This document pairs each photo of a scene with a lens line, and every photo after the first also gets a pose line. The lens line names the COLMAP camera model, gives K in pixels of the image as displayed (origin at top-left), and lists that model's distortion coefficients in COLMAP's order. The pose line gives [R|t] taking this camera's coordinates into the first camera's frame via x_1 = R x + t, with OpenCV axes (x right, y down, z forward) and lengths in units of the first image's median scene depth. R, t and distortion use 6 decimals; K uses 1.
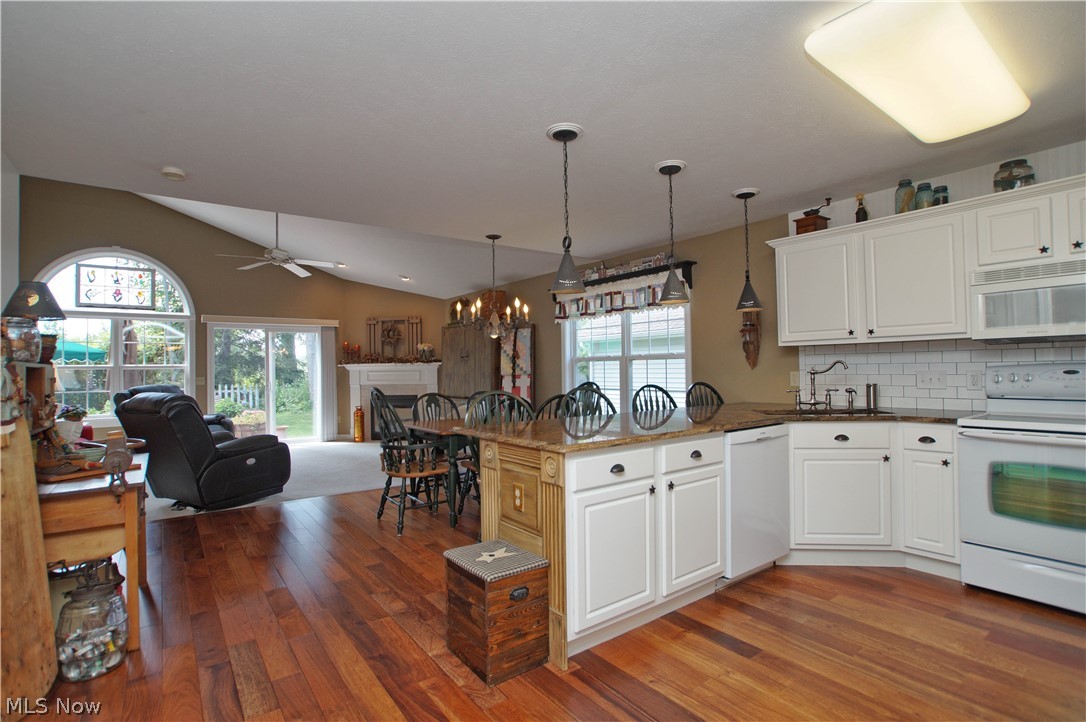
lens RADIAL K [[530.1, 0, 546.7], [0, 530.1, 363.0], [0, 0, 1]] dist [-0.061320, 0.024524]
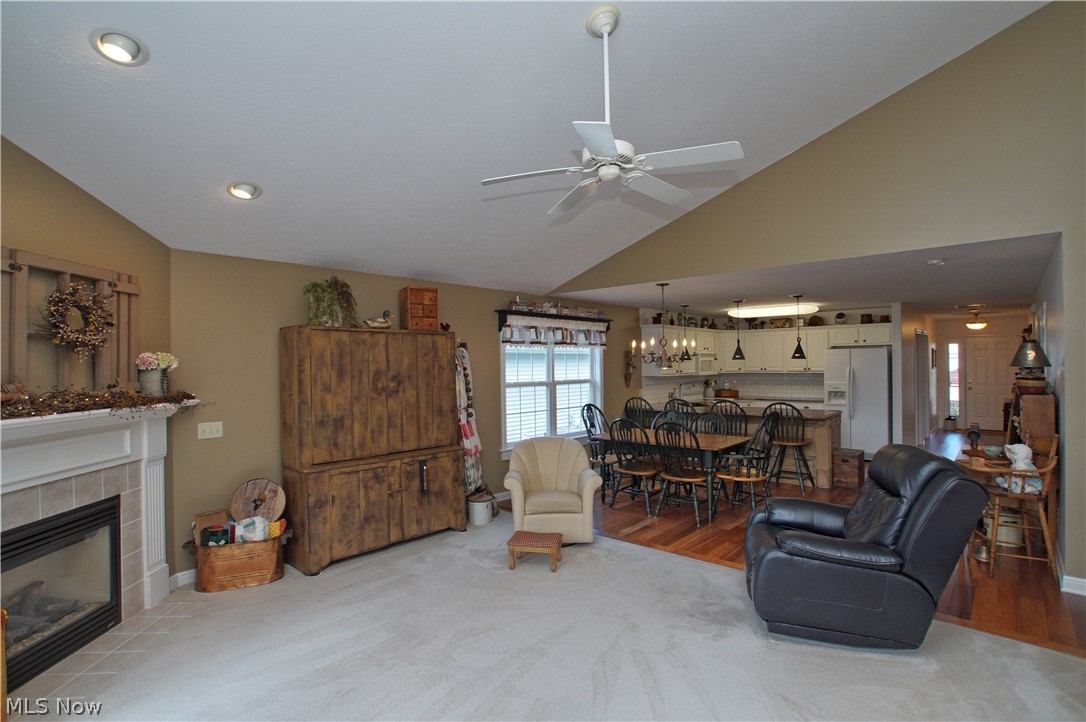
lens RADIAL K [[530.1, 0, 542.5], [0, 530.1, 362.6], [0, 0, 1]] dist [-0.061320, 0.024524]
pose [[-0.183548, 0.019302, 0.982821, -0.795206], [0.003343, 0.999814, -0.019011, -0.026225], [-0.983005, -0.000204, -0.183578, 0.969708]]
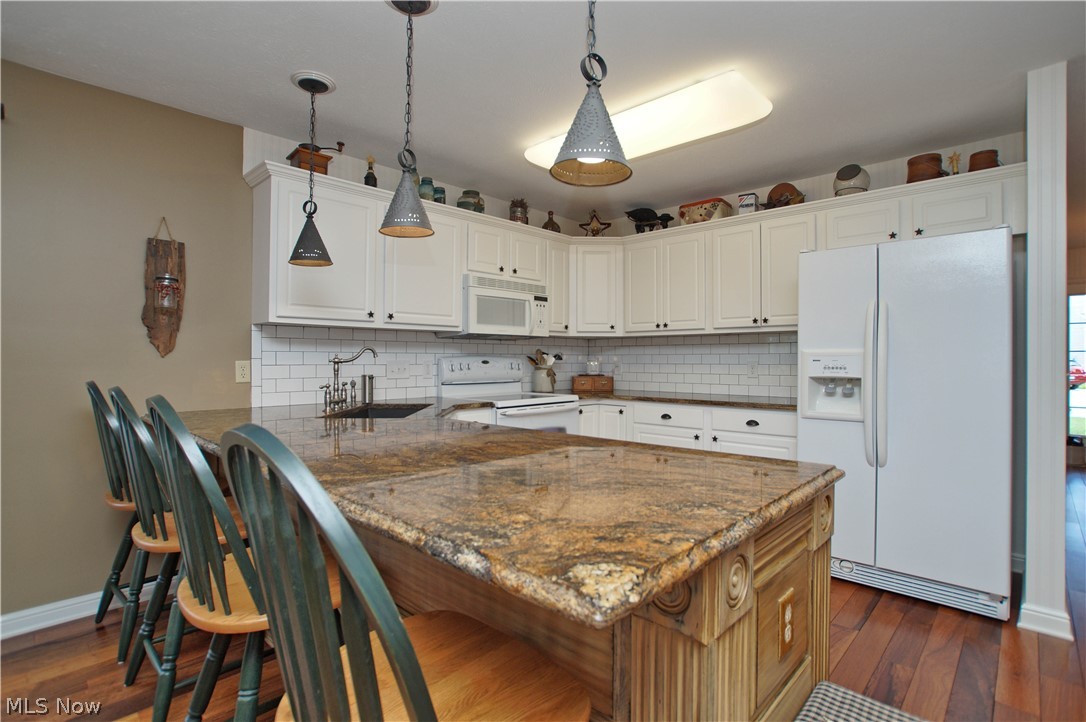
lens RADIAL K [[530.1, 0, 541.6], [0, 530.1, 358.6], [0, 0, 1]] dist [-0.061320, 0.024524]
pose [[-0.148947, 0.014640, 0.988737, -0.141347], [-0.011859, 0.999792, -0.016590, 0.011255], [-0.988774, -0.014196, -0.148742, 0.398804]]
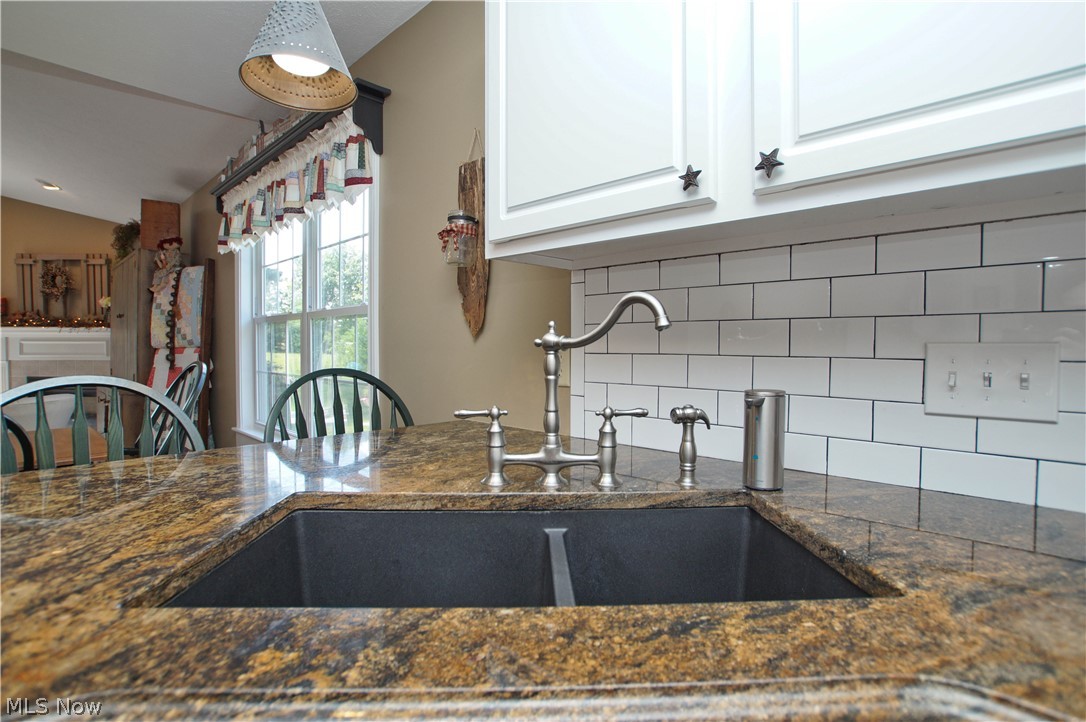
lens RADIAL K [[530.1, 0, 543.7], [0, 530.1, 357.4], [0, 0, 1]] dist [-0.061320, 0.024524]
pose [[0.985837, 0.013552, 0.167155, 0.224421], [-0.019131, 0.999311, 0.031815, 0.007707], [-0.166609, -0.034562, 0.985417, 0.361246]]
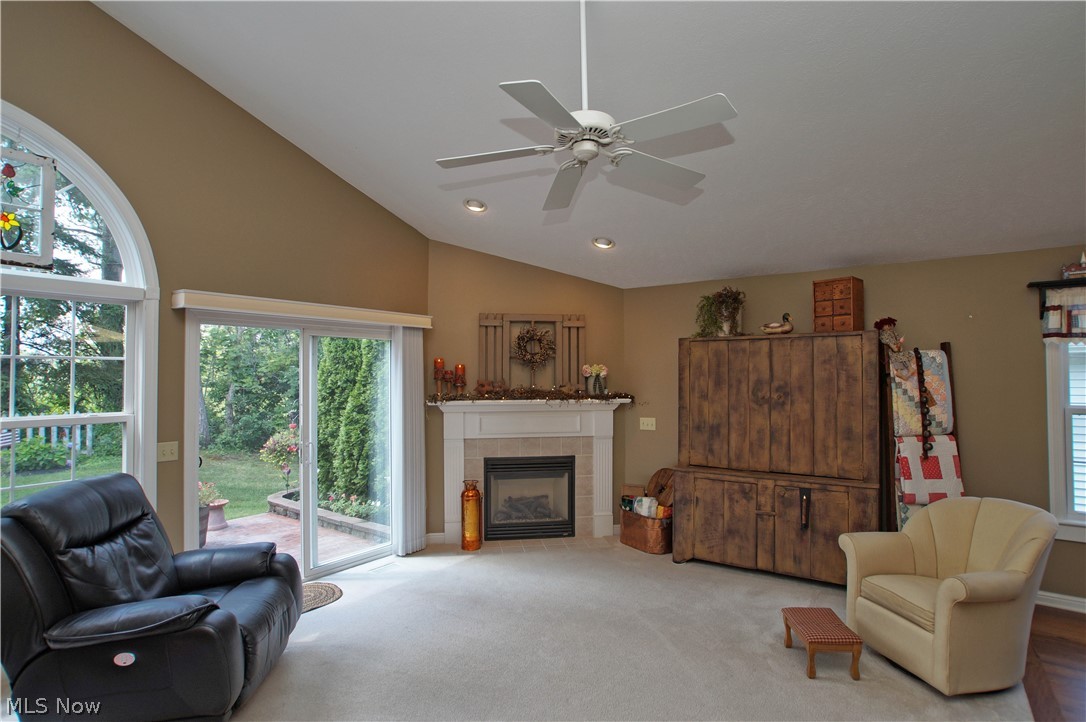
lens RADIAL K [[561.8, 0, 549.7], [0, 561.8, 359.7], [0, 0, 1]] dist [-0.062952, 0.022107]
pose [[0.951988, 0.018578, 0.305570, -0.562911], [-0.013381, 0.999728, -0.019092, -0.036654], [-0.305842, 0.014087, 0.951978, 0.545038]]
